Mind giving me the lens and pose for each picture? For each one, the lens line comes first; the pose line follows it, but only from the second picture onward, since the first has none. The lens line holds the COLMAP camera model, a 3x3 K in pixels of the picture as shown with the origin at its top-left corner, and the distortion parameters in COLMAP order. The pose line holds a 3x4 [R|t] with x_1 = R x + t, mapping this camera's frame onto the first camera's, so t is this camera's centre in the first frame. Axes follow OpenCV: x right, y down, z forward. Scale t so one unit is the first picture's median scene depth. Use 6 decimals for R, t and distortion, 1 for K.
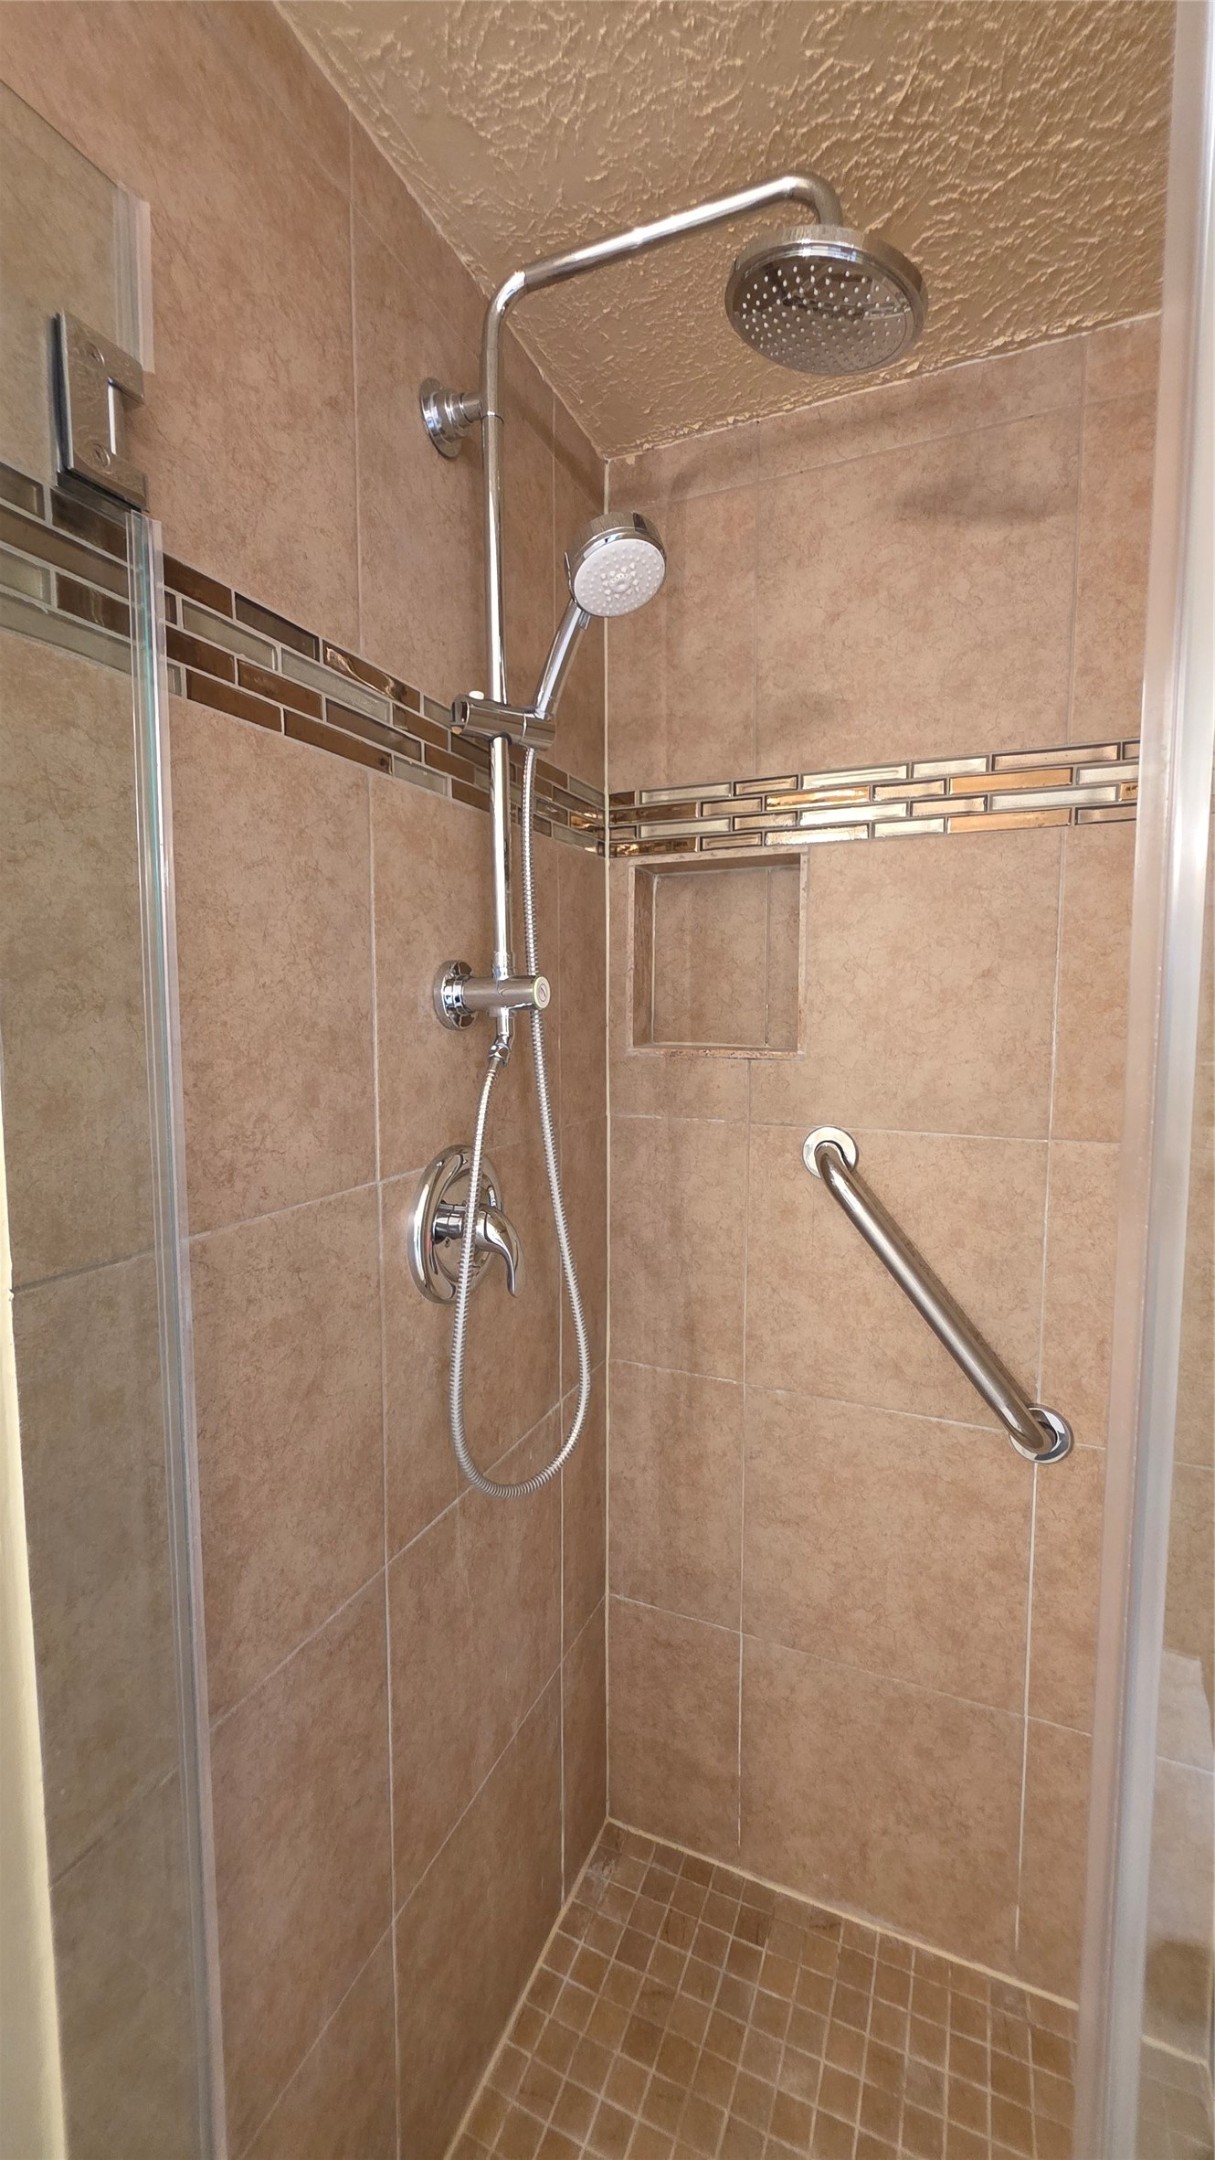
lens RADIAL K [[880.4, 0, 606.3], [0, 880.4, 1079.7], [0, 0, 1]] dist [0.002549, -0.000295]
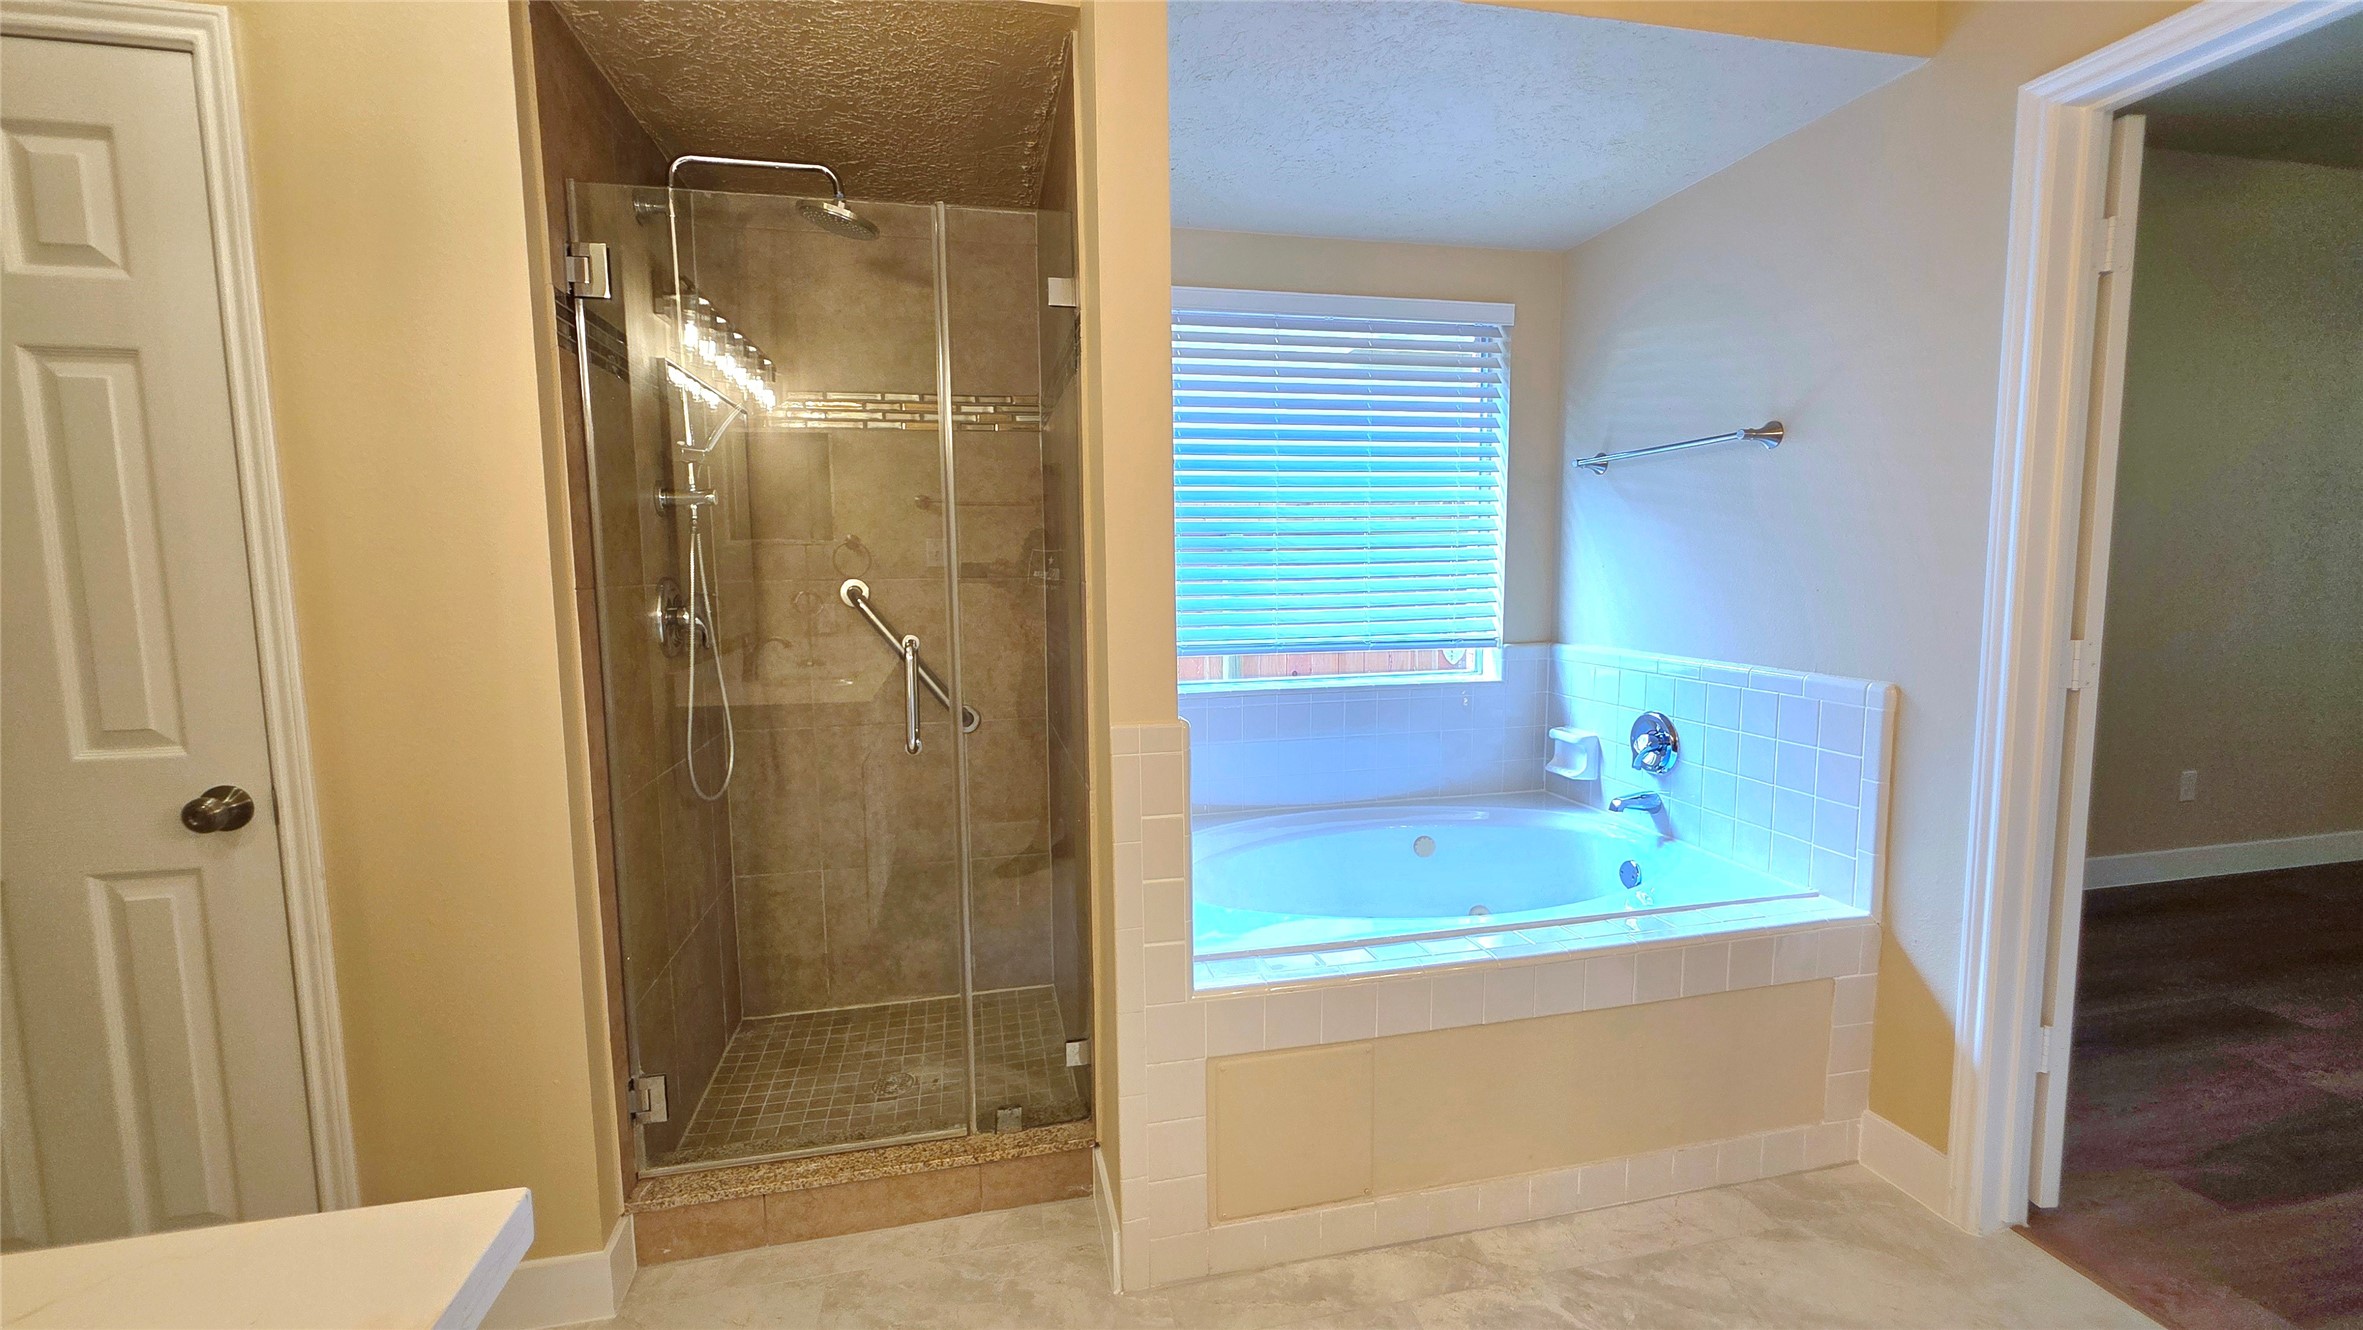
lens RADIAL K [[950.5, 0, 1178.7], [0, 950.5, 662.1], [0, 0, 1]] dist [-0.000305, 0.000017]
pose [[0.805778, -0.069375, 0.588140, -0.423030], [0.061238, 0.997552, 0.033769, 0.217489], [-0.589042, 0.008806, 0.808054, -1.128355]]
